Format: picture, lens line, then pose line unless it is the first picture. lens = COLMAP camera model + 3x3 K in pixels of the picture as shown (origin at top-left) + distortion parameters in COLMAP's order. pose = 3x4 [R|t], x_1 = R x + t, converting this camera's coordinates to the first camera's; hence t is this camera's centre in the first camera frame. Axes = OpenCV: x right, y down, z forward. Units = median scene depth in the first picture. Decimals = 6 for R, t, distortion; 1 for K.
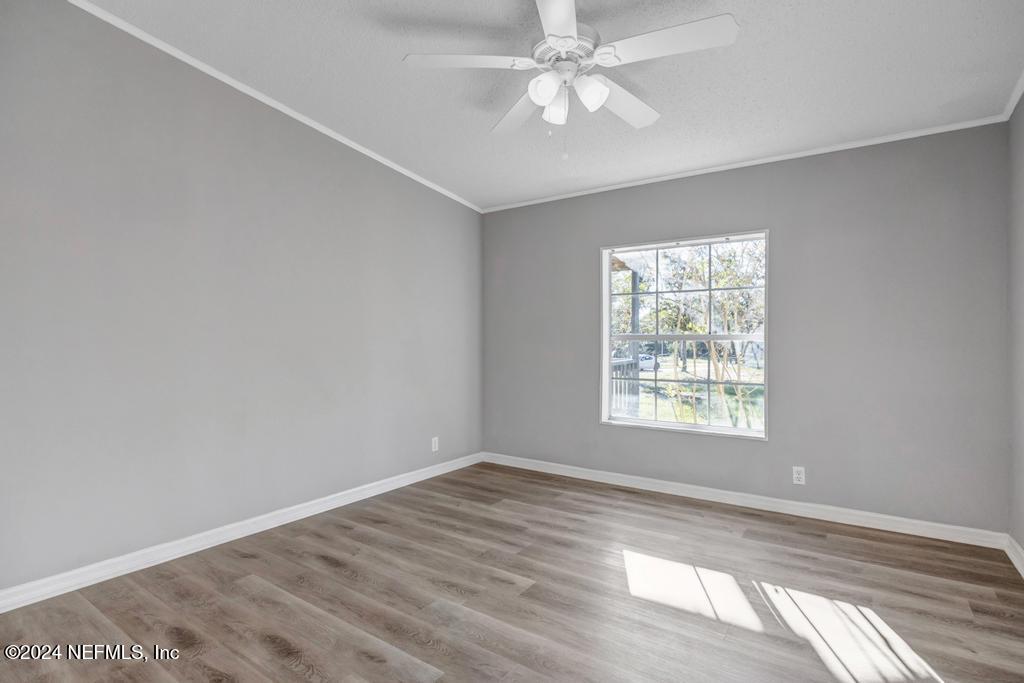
lens RADIAL K [[511.8, 0, 512.0], [0, 511.8, 341.5], [0, 0, 1]] dist [0.029486, 0.000137]
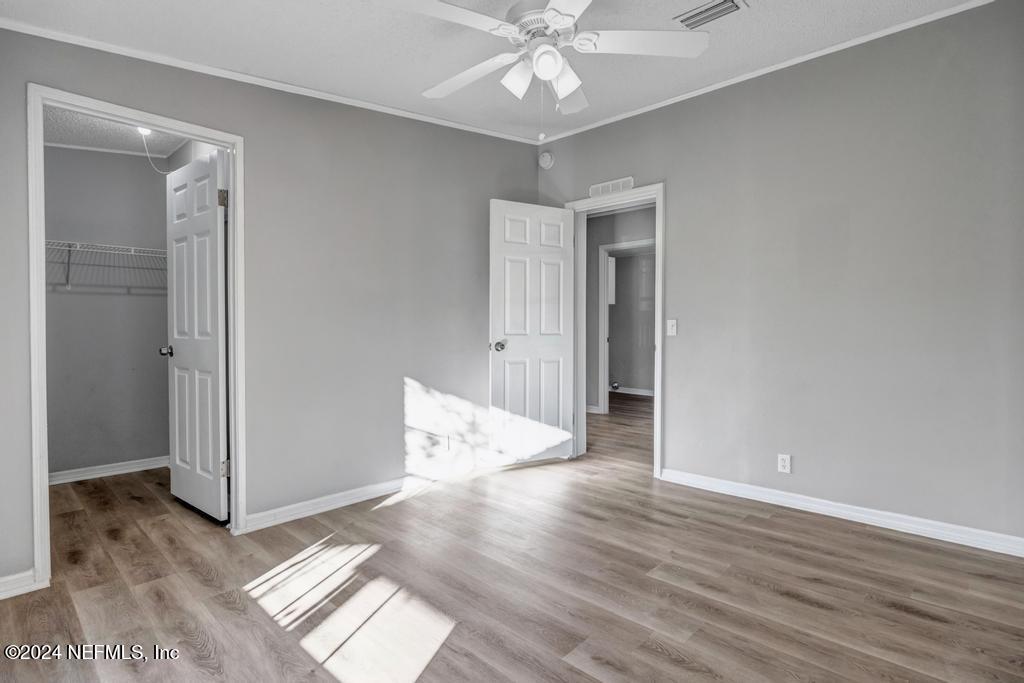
lens RADIAL K [[511.8, 0, 512.0], [0, 511.8, 341.5], [0, 0, 1]] dist [0.029486, 0.000137]
pose [[-0.988538, -0.004262, 0.150911, 0.009937], [0.000577, 0.999487, 0.032006, -0.004506], [-0.150970, 0.031727, -0.988029, 1.916363]]
